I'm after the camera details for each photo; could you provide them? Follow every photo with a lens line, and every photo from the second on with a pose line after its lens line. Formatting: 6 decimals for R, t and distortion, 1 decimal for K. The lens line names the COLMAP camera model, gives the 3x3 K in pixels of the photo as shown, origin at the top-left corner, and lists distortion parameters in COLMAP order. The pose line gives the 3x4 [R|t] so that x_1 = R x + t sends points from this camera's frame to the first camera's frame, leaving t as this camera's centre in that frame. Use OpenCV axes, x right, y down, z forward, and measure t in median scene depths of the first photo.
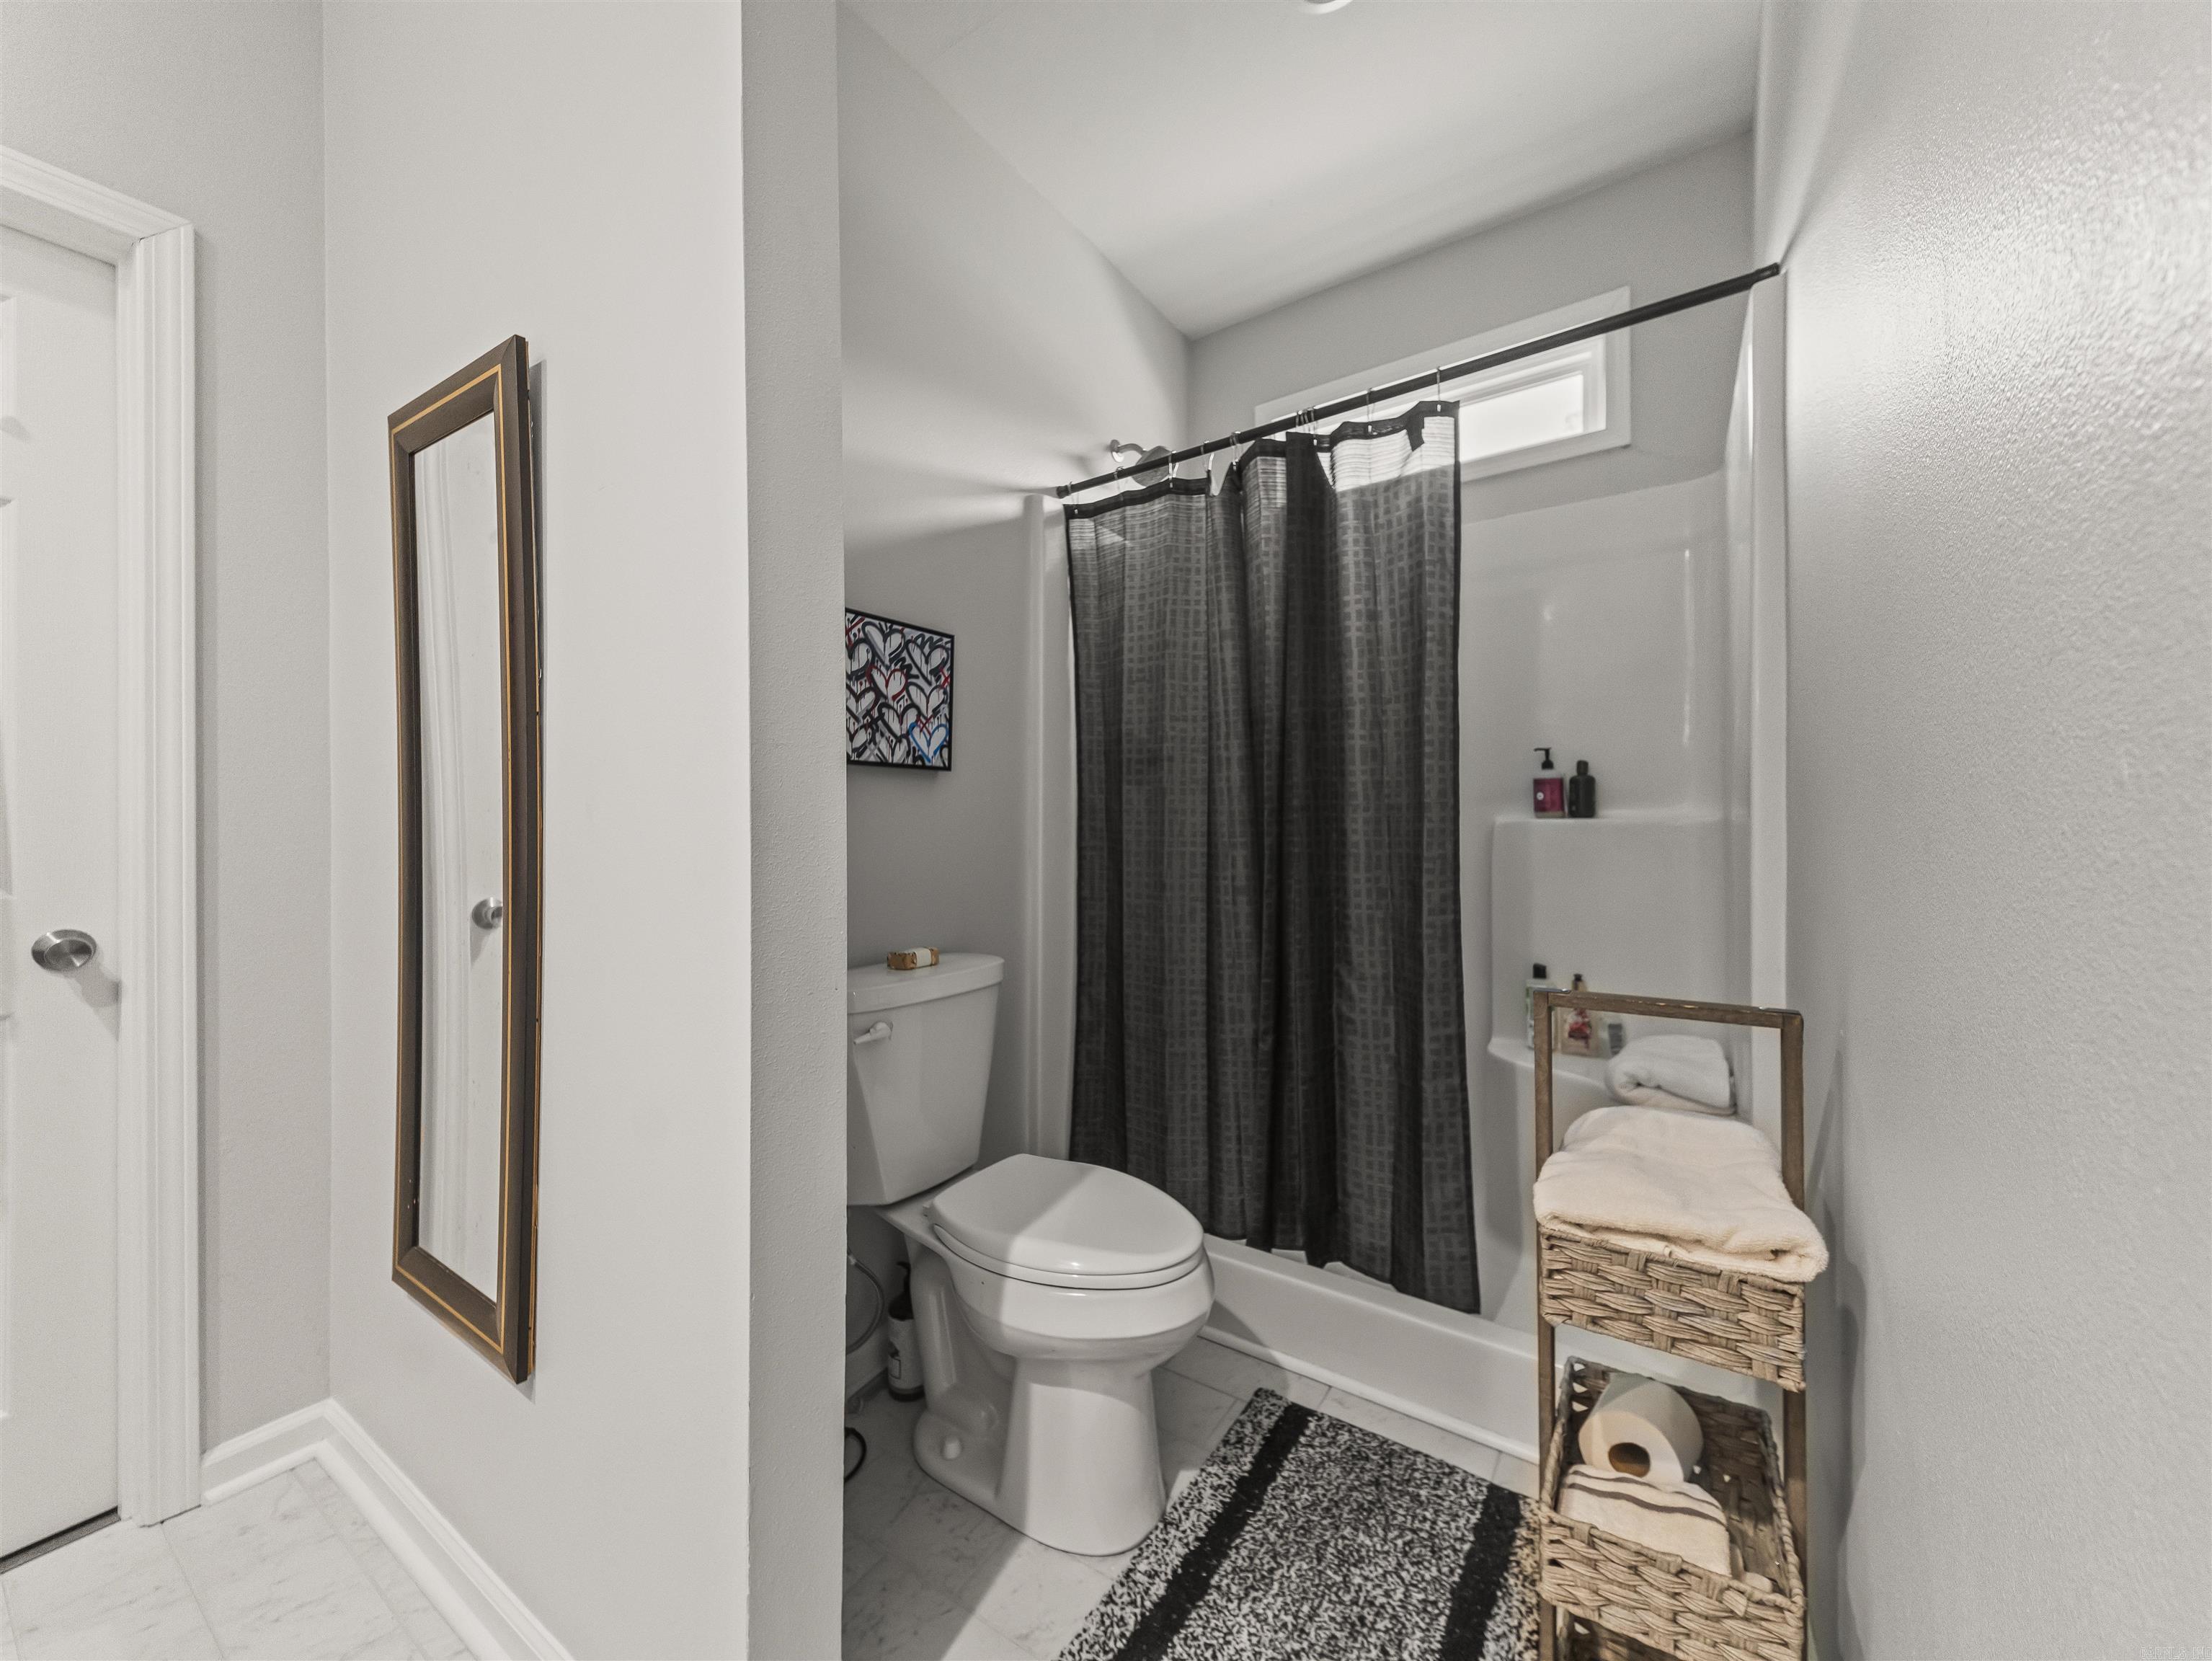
lens RADIAL K [[851.8, 0, 1111.8], [0, 851.8, 821.1], [0, 0, 1]] dist [0.035657, -0.011689]
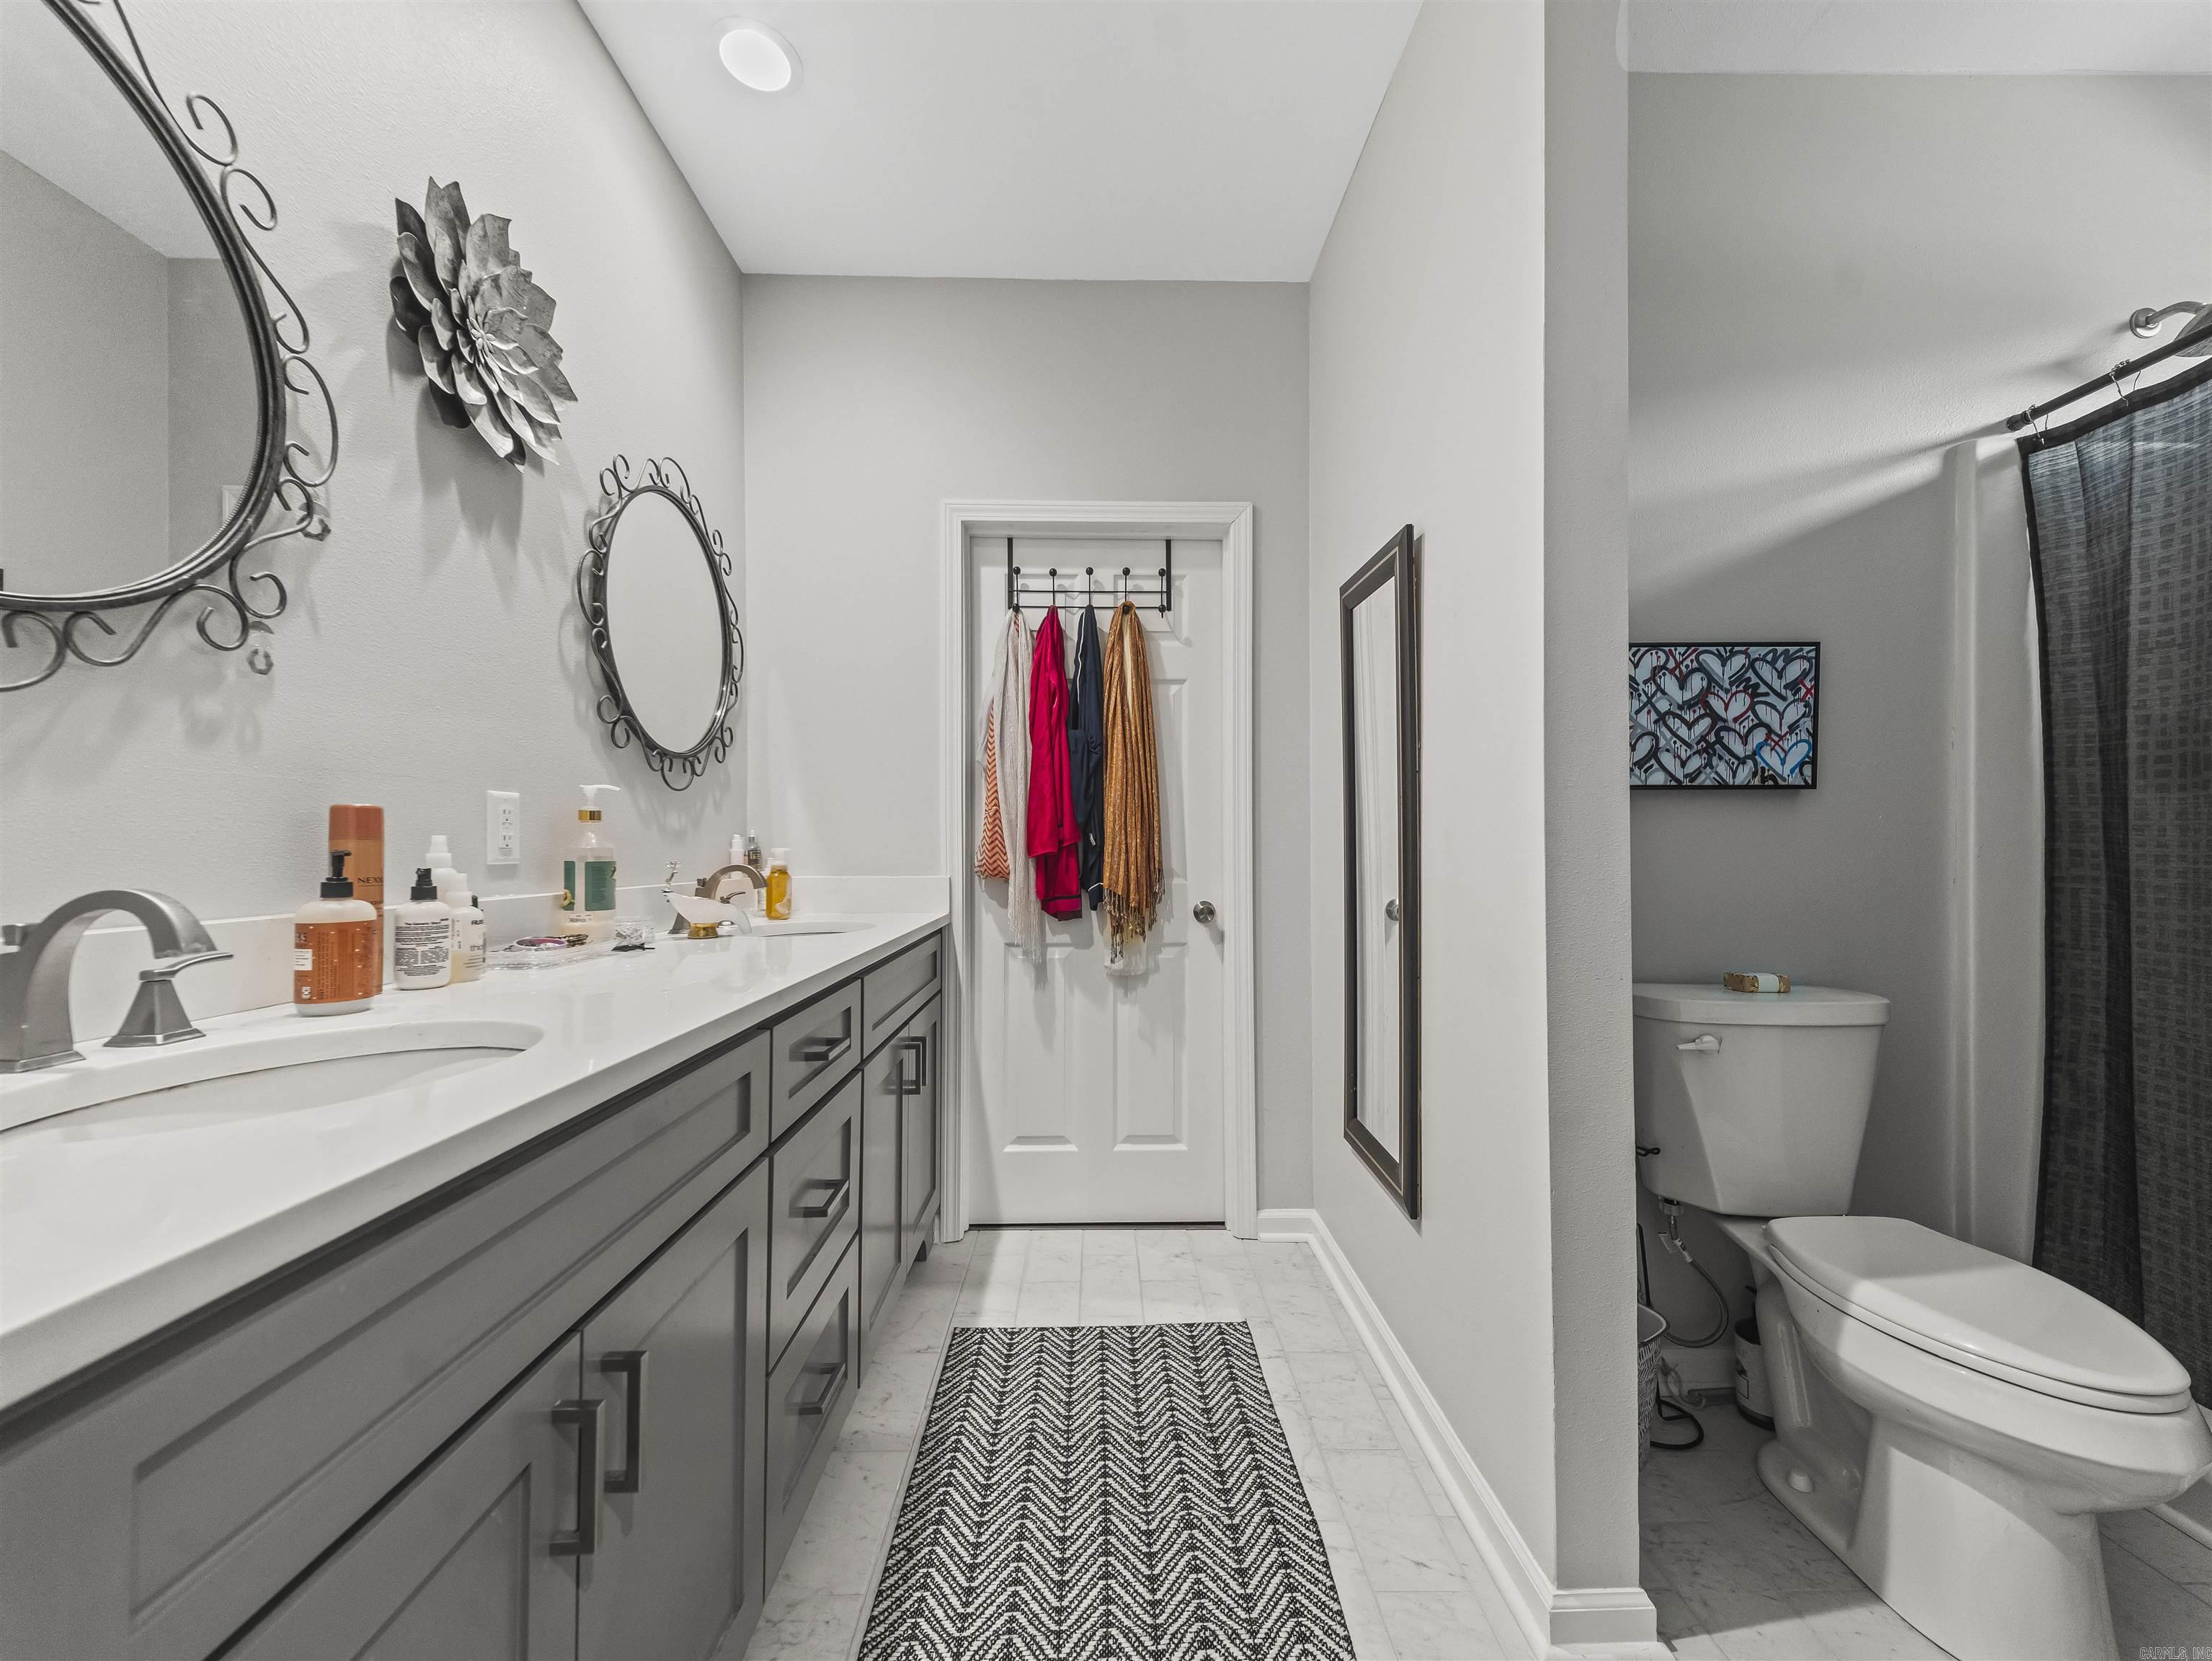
lens RADIAL K [[861.7, 0, 1102.8], [0, 861.7, 840.3], [0, 0, 1]] dist [0.034308, -0.013631]
pose [[0.573724, -0.003320, -0.819042, 0.149089], [0.002148, 0.999994, -0.002549, -0.002456], [0.819046, -0.000297, 0.573728, -0.181948]]
